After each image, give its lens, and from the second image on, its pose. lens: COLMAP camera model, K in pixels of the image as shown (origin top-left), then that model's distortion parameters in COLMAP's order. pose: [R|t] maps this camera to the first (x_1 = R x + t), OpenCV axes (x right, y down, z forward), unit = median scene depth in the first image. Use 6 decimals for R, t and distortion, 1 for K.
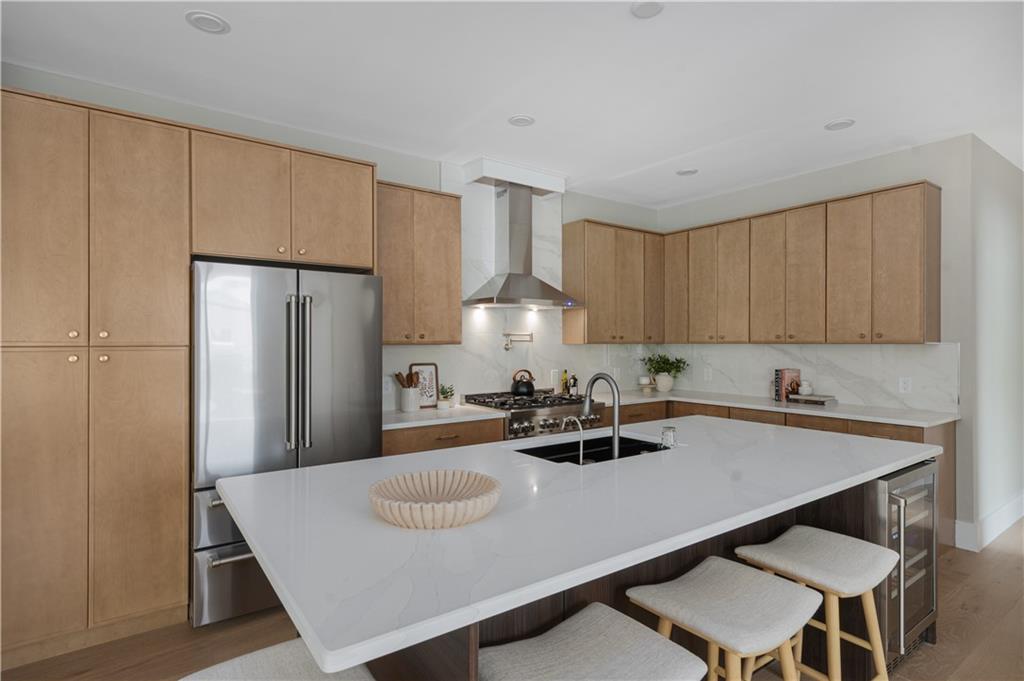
lens RADIAL K [[529.0, 0, 527.9], [0, 529.0, 344.1], [0, 0, 1]] dist [0.007981, -0.001826]
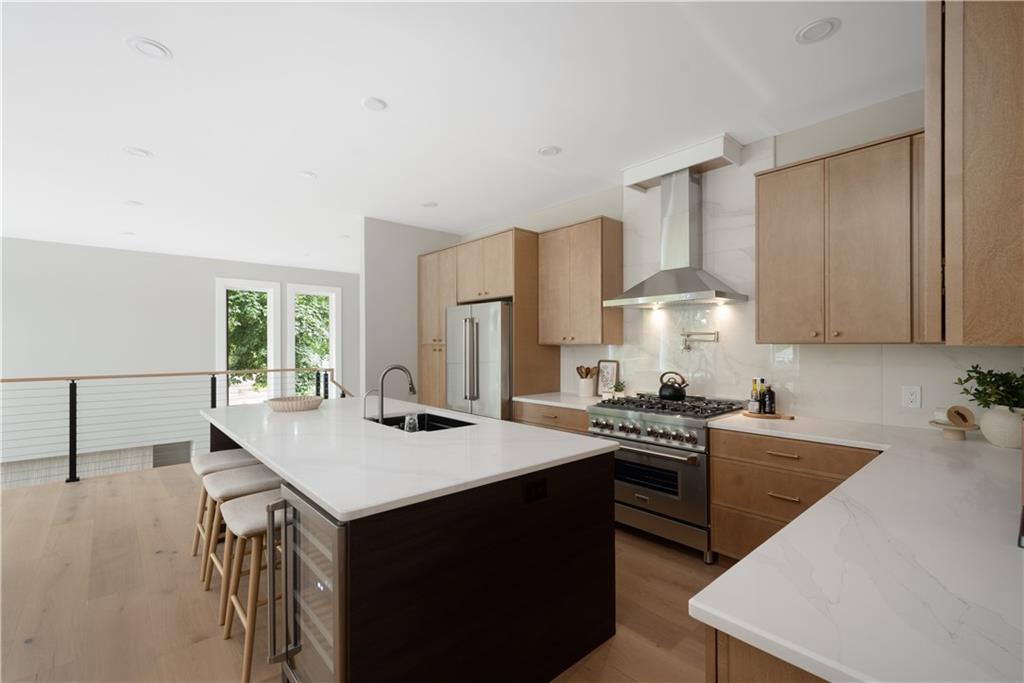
lens RADIAL K [[450.2, 0, 528.7], [0, 450.2, 343.2], [0, 0, 1]] dist [-0.005122, -0.000791]
pose [[0.100535, 0.003304, -0.994928, 0.772809], [0.005705, 0.999976, 0.003898, -0.006777], [0.994917, -0.006068, 0.100514, 0.695515]]
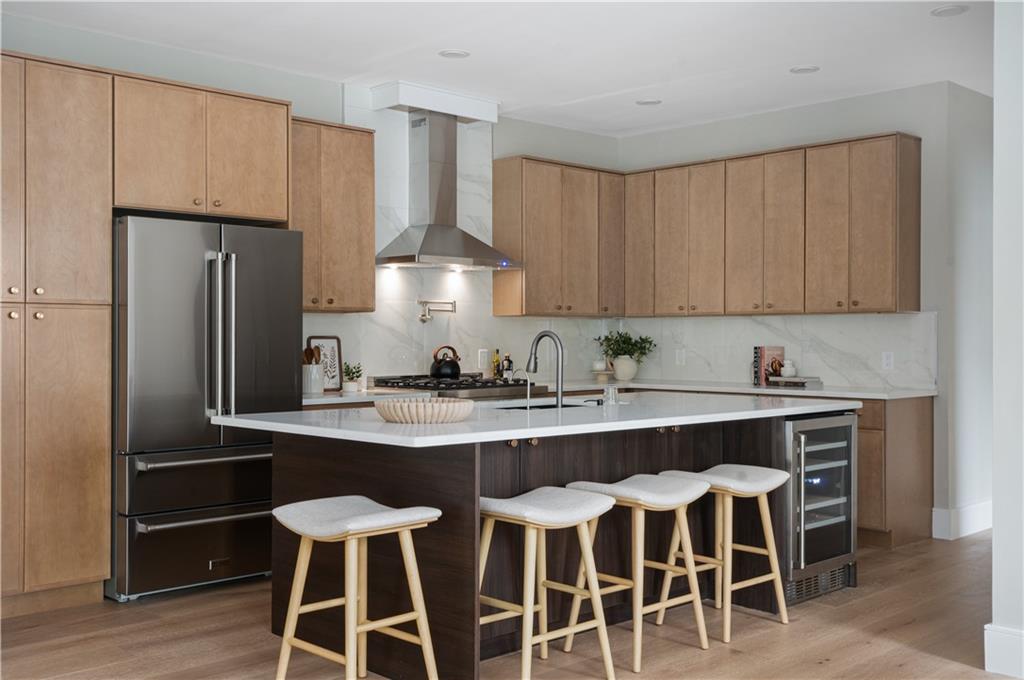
lens RADIAL K [[1032.6, 0, 523.2], [0, 1032.6, 336.6], [0, 0, 1]] dist [0.018208, 0.000000]
pose [[0.992435, 0.001699, 0.122756, -0.087142], [-0.001246, 0.999992, -0.003766, 0.041183], [-0.122762, 0.003585, 0.992430, -0.570135]]
